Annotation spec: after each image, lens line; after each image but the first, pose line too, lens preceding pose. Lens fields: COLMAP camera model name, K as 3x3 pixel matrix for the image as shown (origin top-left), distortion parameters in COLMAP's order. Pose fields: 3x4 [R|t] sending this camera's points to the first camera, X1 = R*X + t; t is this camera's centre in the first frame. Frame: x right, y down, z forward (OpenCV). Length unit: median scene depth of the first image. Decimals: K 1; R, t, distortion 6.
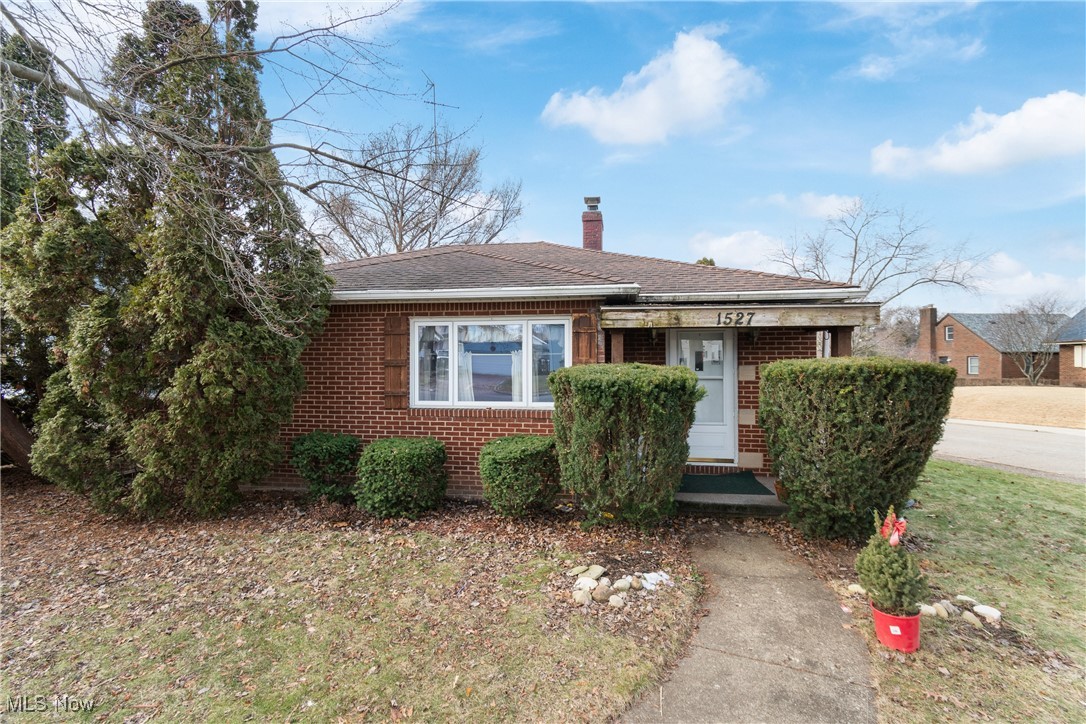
lens RADIAL K [[483.3, 0, 541.0], [0, 483.3, 357.0], [0, 0, 1]] dist [0.000706, 0.000098]
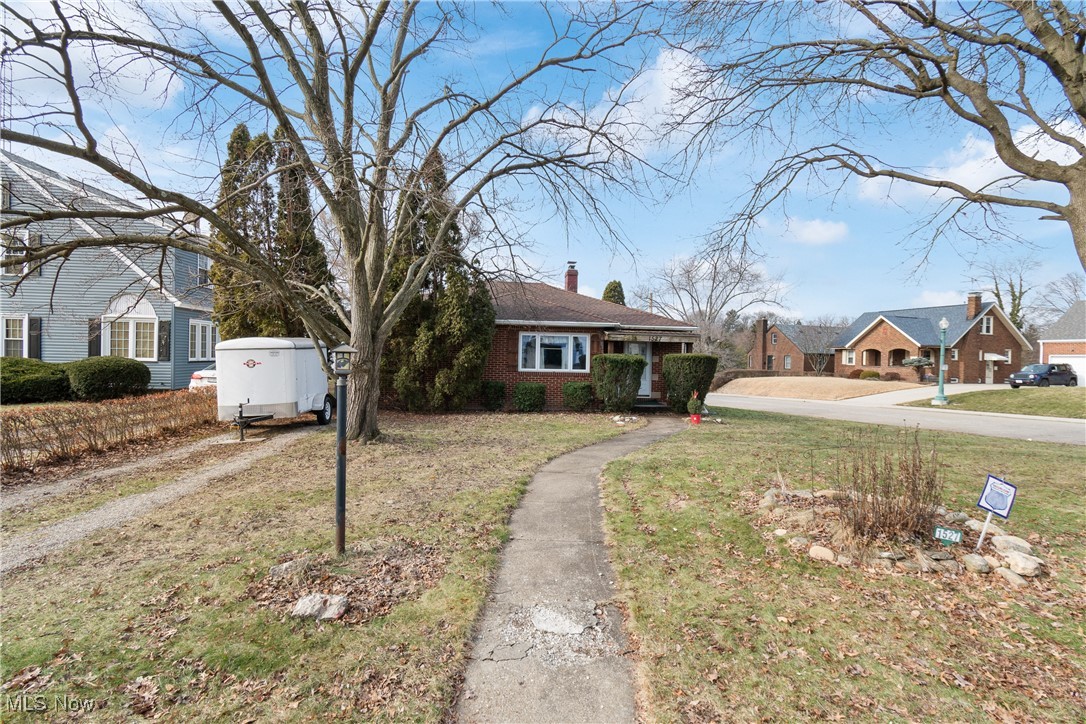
lens RADIAL K [[483.3, 0, 541.0], [0, 483.3, 357.0], [0, 0, 1]] dist [0.000706, 0.000098]
pose [[0.975087, 0.020630, 0.220861, -0.715736], [-0.024203, 0.999616, 0.013484, 0.004368], [-0.220498, -0.018494, 0.975212, -1.319148]]
